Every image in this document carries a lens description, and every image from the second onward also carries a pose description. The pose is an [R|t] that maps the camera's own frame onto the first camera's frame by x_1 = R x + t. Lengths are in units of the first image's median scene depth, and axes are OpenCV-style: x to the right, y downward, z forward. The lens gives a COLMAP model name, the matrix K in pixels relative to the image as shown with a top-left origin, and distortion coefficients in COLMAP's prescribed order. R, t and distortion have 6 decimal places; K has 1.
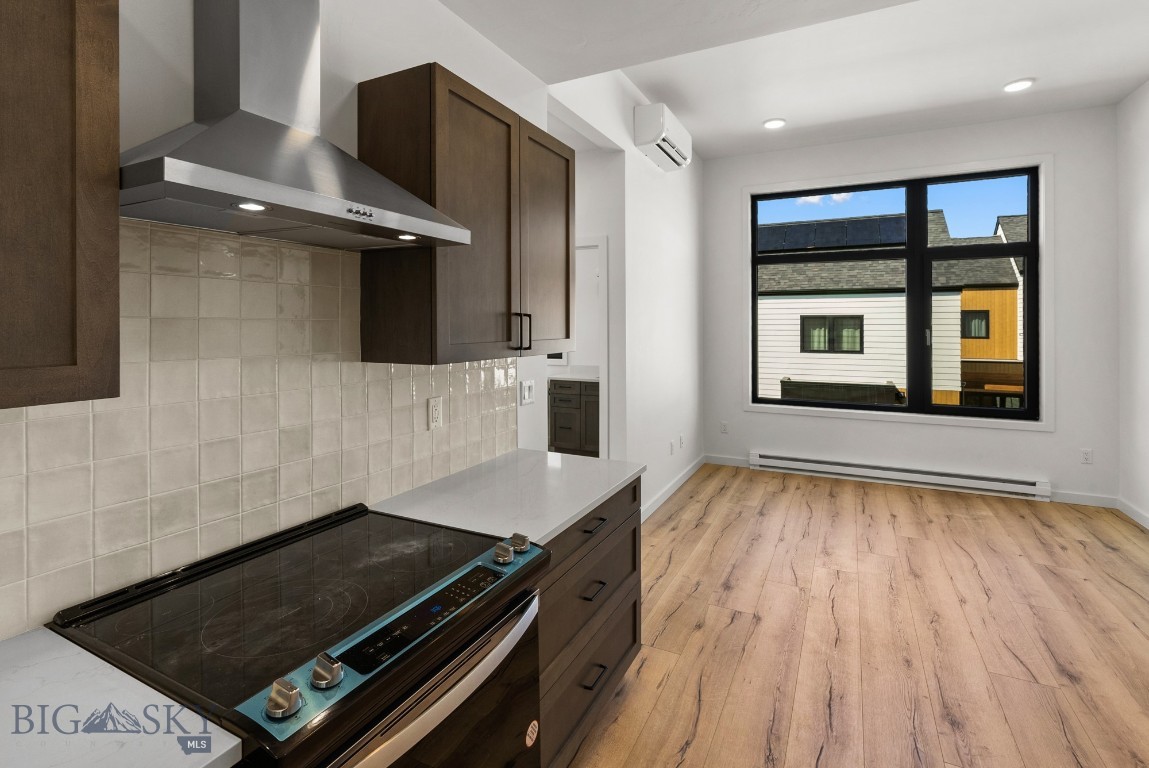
lens RADIAL K [[537.4, 0, 583.4], [0, 537.4, 325.1], [0, 0, 1]] dist [-0.009152, 0.003927]
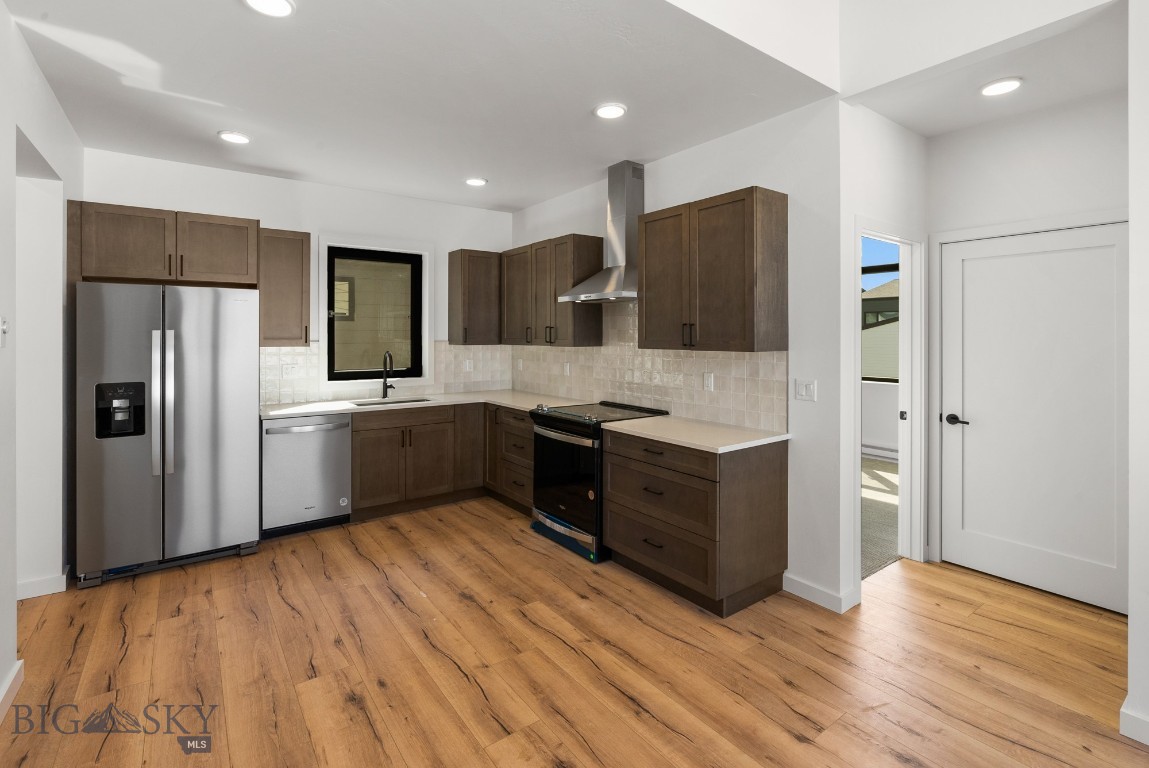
lens RADIAL K [[537.4, 0, 559.8], [0, 537.4, 331.6], [0, 0, 1]] dist [-0.009152, 0.003927]
pose [[-0.486000, -0.007479, -0.873927, 0.797847], [-0.000828, 0.999967, -0.008097, 0.008559], [0.873959, -0.003212, -0.485990, 0.769226]]
